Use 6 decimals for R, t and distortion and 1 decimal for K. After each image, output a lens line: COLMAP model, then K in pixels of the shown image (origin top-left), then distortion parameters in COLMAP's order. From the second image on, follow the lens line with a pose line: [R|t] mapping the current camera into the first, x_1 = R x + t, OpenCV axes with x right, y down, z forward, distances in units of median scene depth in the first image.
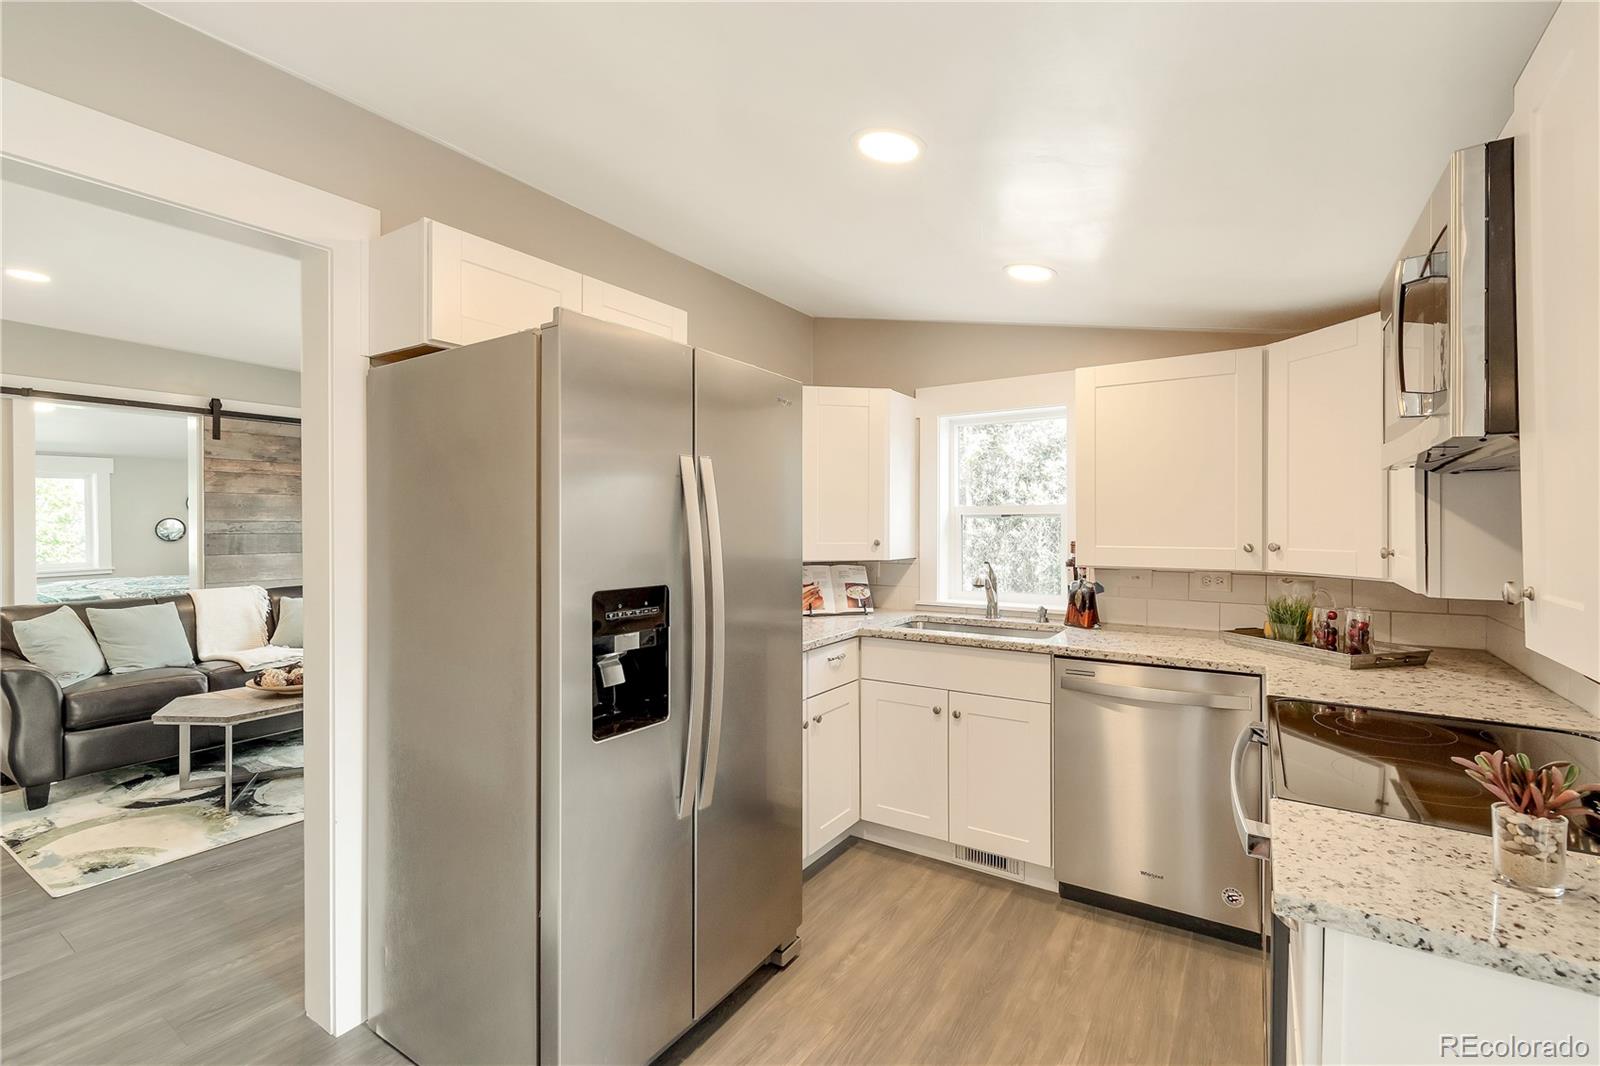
lens RADIAL K [[711.3, 0, 797.7], [0, 711.3, 524.3], [0, 0, 1]] dist [-0.003155, 0.000753]
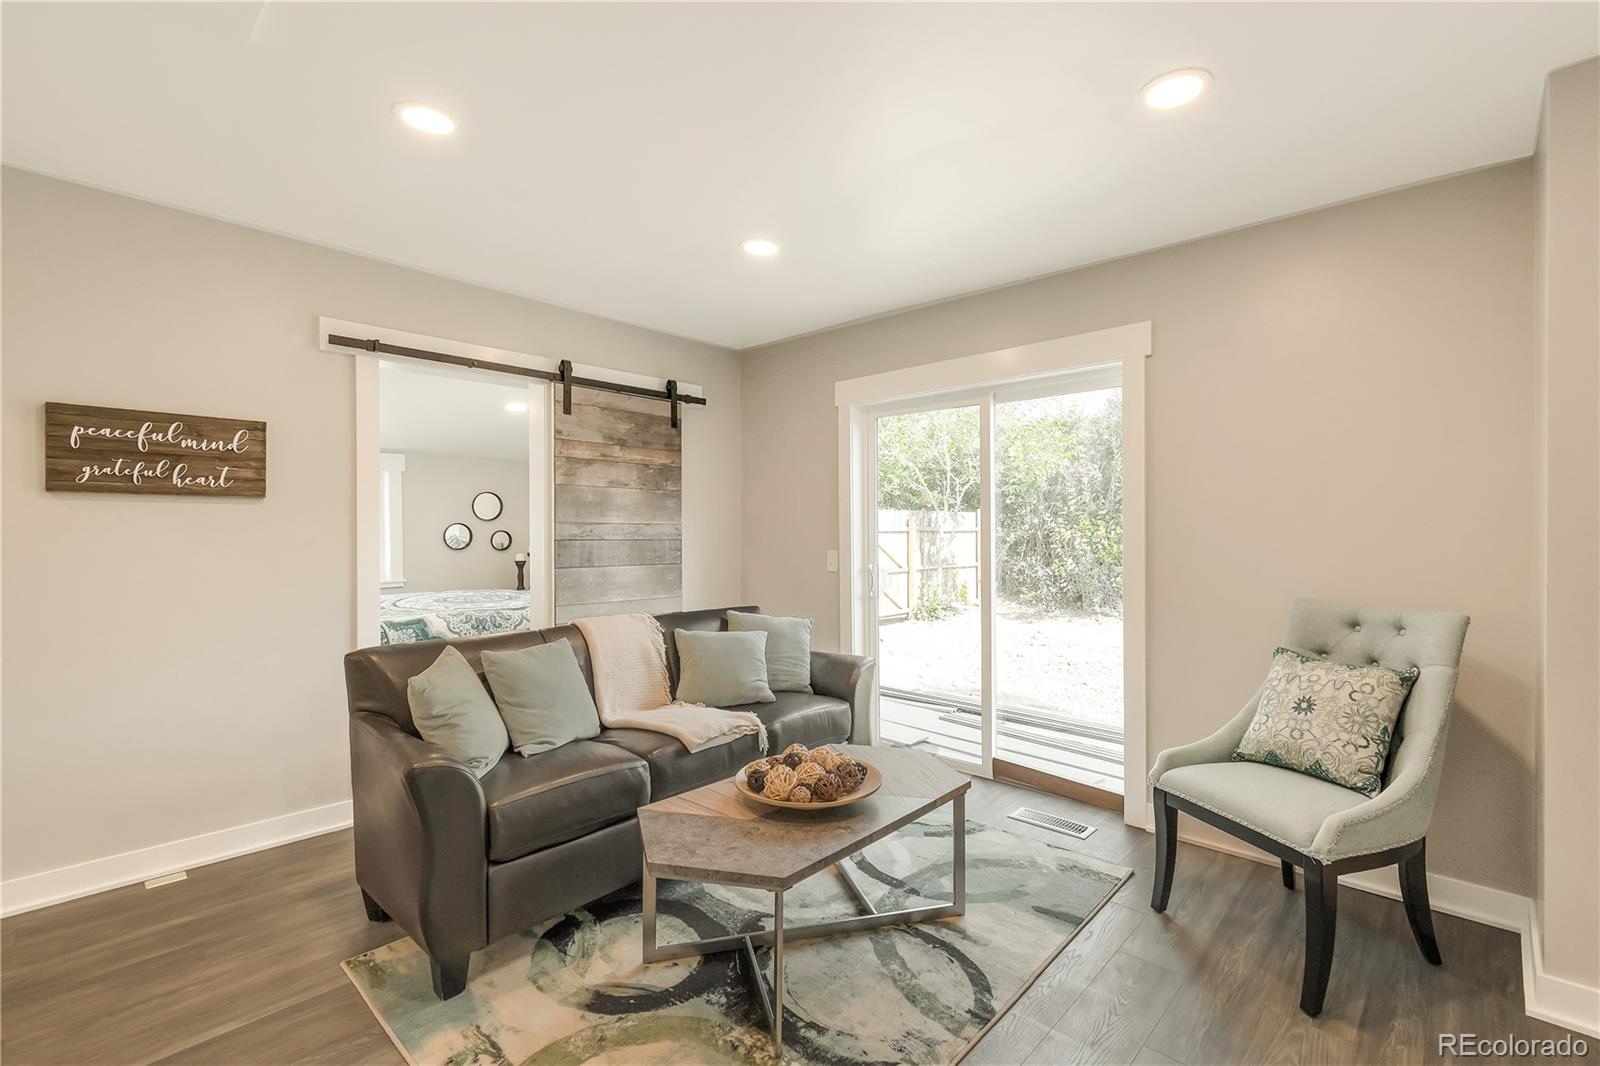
lens RADIAL K [[711.3, 0, 798.3], [0, 711.3, 531.4], [0, 0, 1]] dist [-0.003155, 0.000753]
pose [[0.983786, -0.004863, -0.179278, -0.445452], [0.004187, 0.999983, -0.004149, 0.008820], [0.179295, 0.003331, 0.983790, 0.304216]]
